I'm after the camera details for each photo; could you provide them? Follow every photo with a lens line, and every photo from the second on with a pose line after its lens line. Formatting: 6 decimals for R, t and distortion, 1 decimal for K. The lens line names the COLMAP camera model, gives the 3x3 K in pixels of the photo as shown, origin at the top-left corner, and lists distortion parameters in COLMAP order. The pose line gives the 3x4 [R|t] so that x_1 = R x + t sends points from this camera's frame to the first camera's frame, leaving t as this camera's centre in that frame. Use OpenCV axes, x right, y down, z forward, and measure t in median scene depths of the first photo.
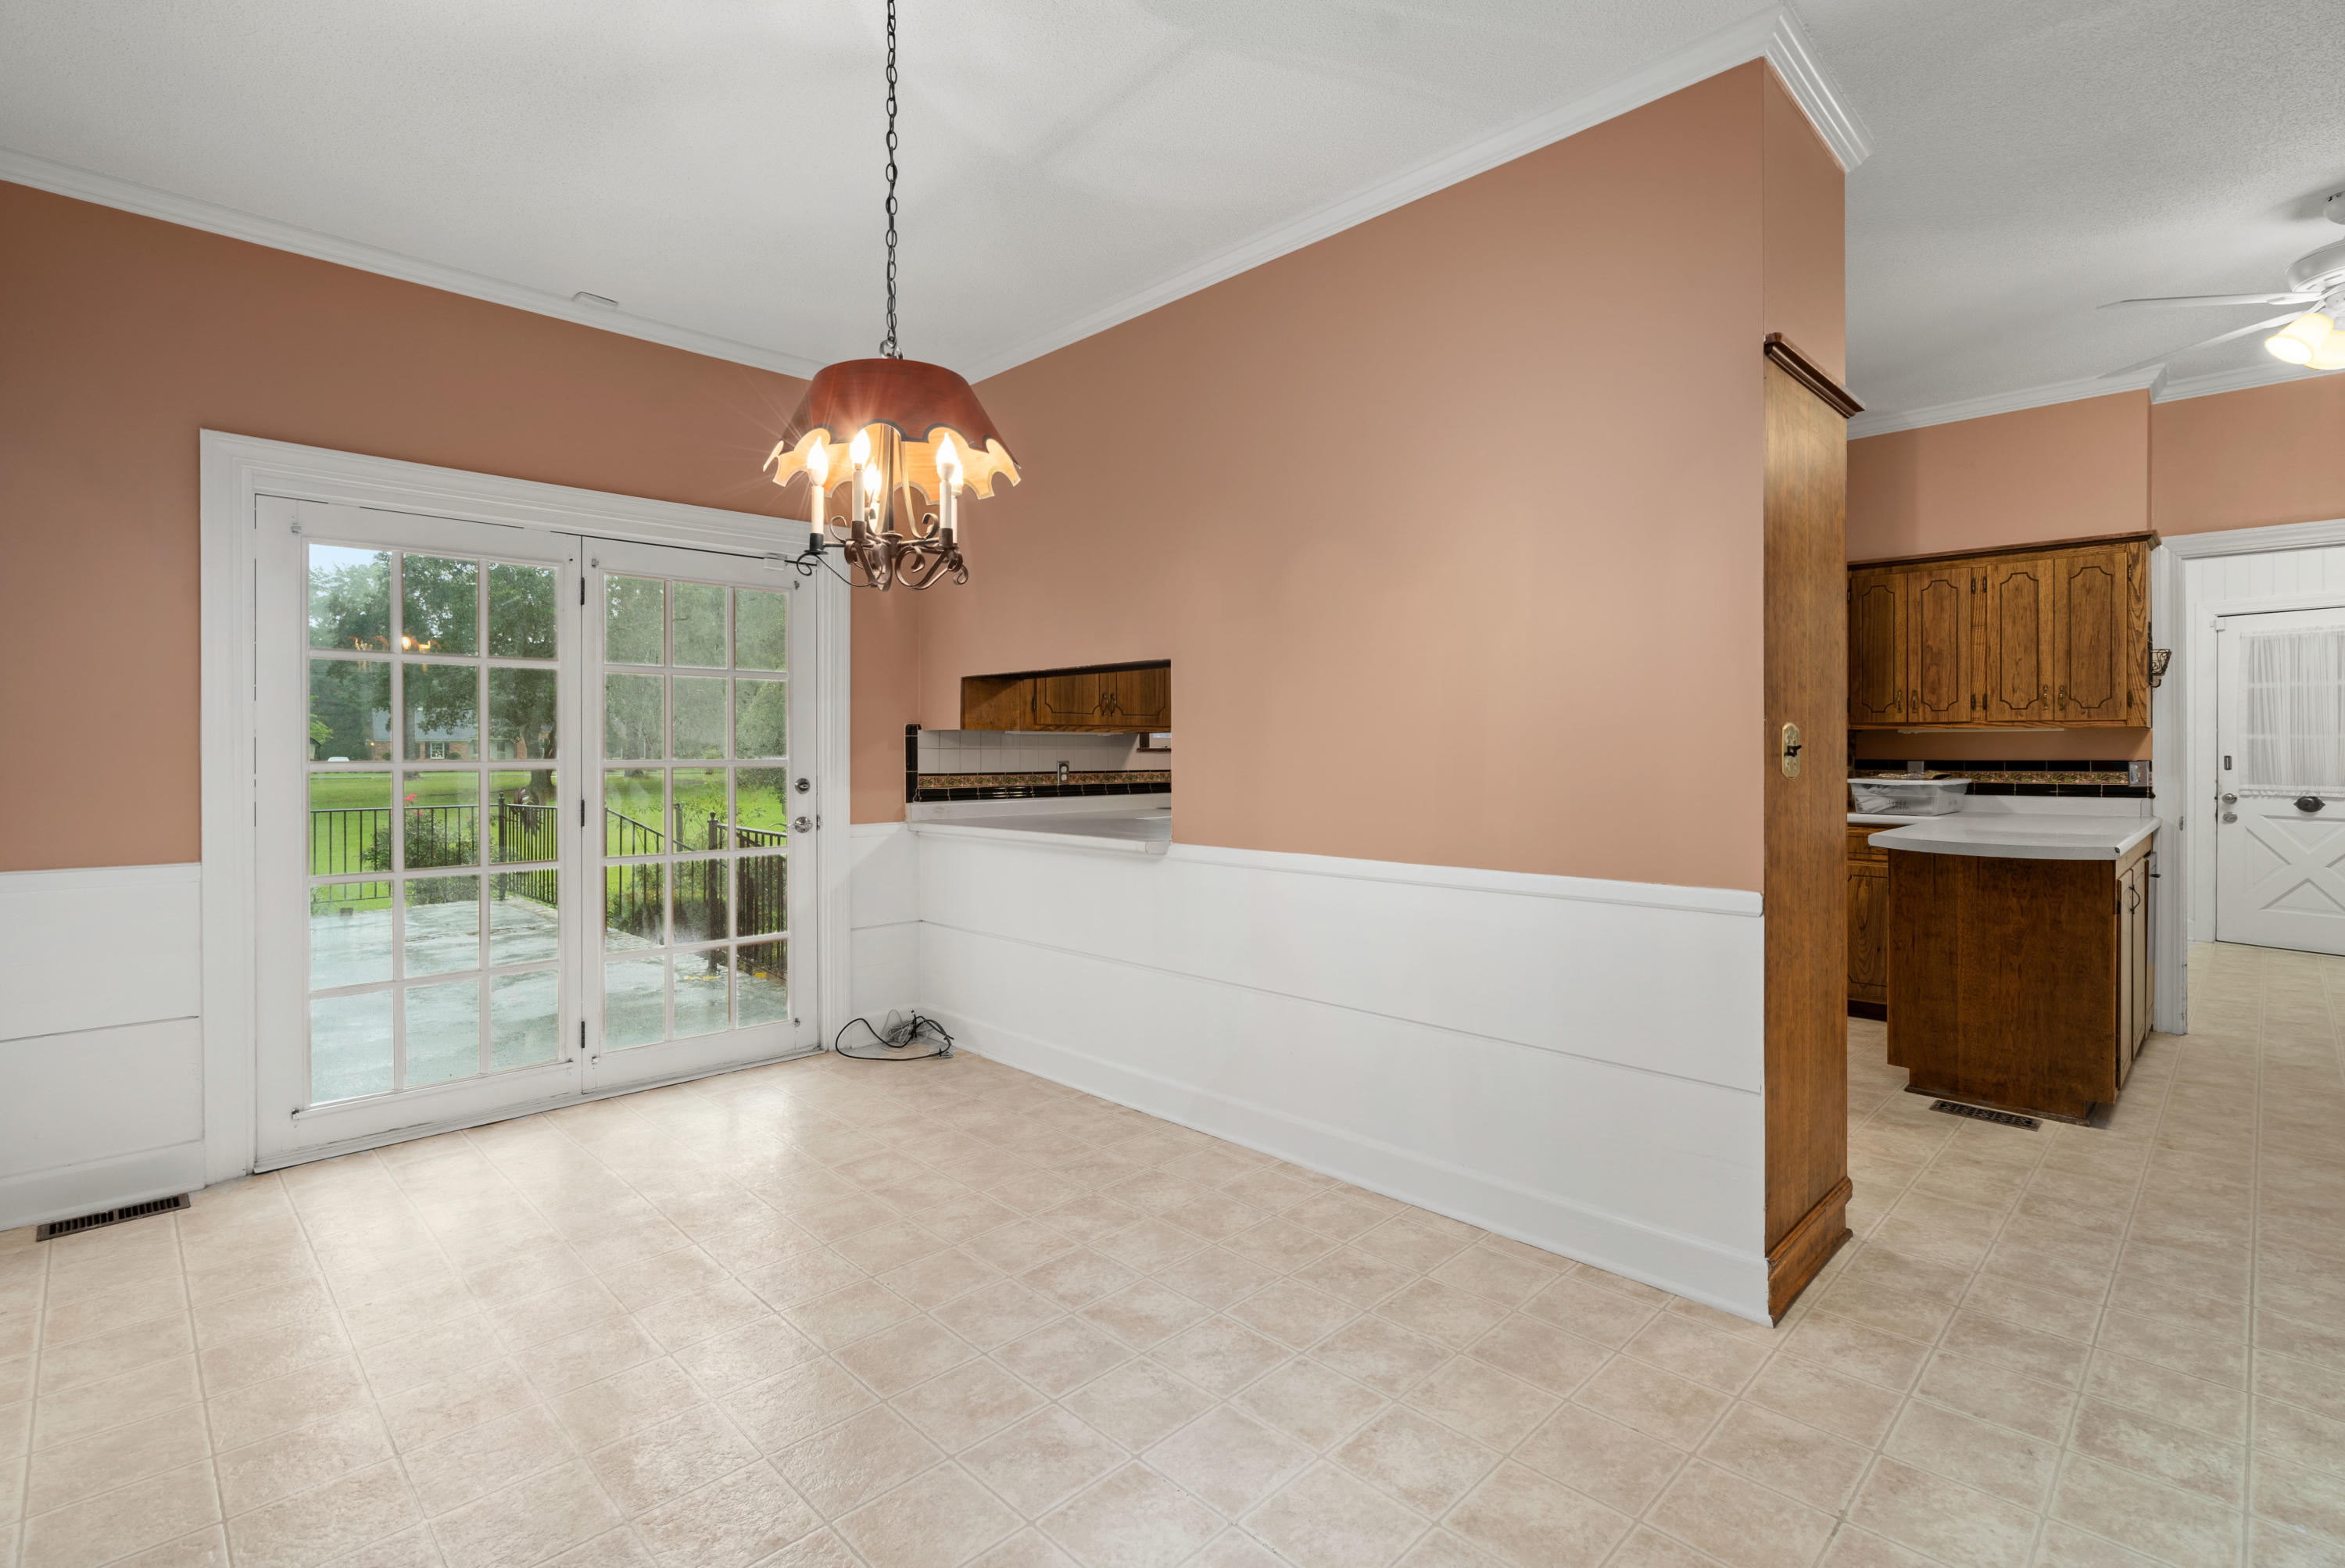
lens RADIAL K [[1073.9, 0, 1189.6], [0, 1073.9, 767.1], [0, 0, 1]] dist [0.006460, -0.000838]
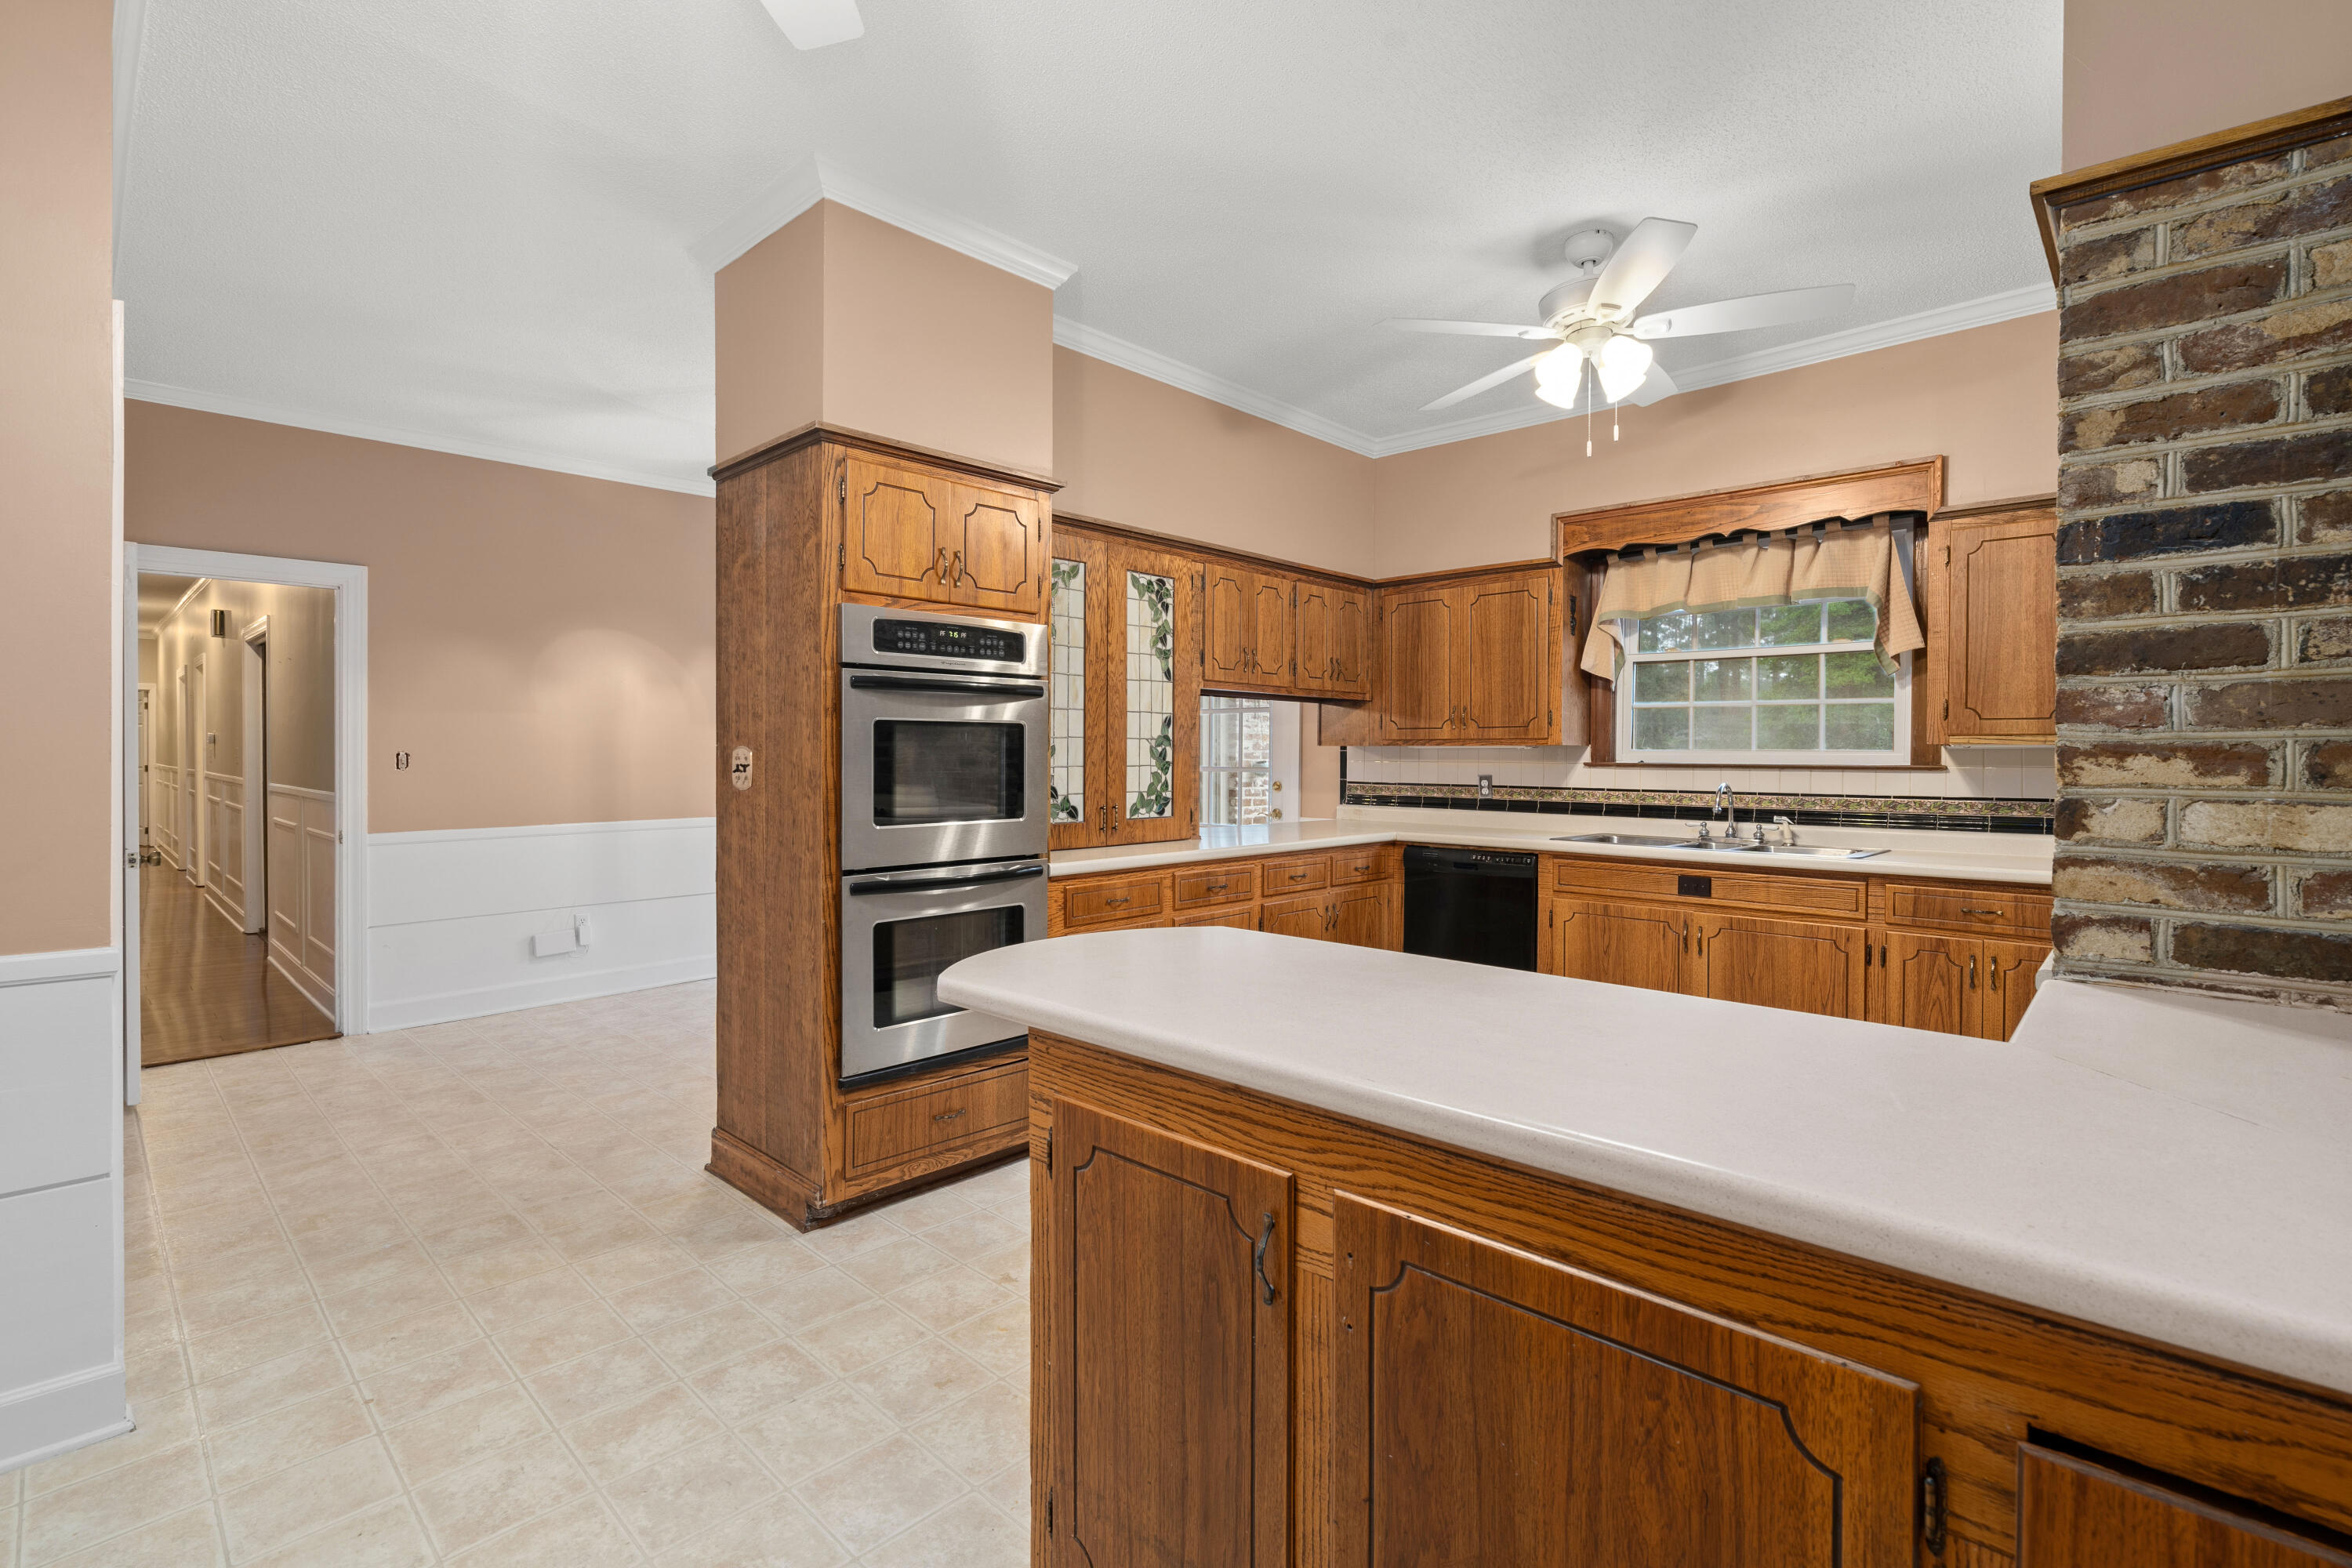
lens RADIAL K [[1077.2, 0, 1193.1], [0, 1077.2, 767.1], [0, 0, 1]] dist [0.006460, -0.000838]
pose [[0.025348, 0.014313, -0.999576, 0.973044], [-0.020133, 0.999702, 0.013804, -0.023246], [0.999476, 0.019774, 0.025628, 0.784567]]
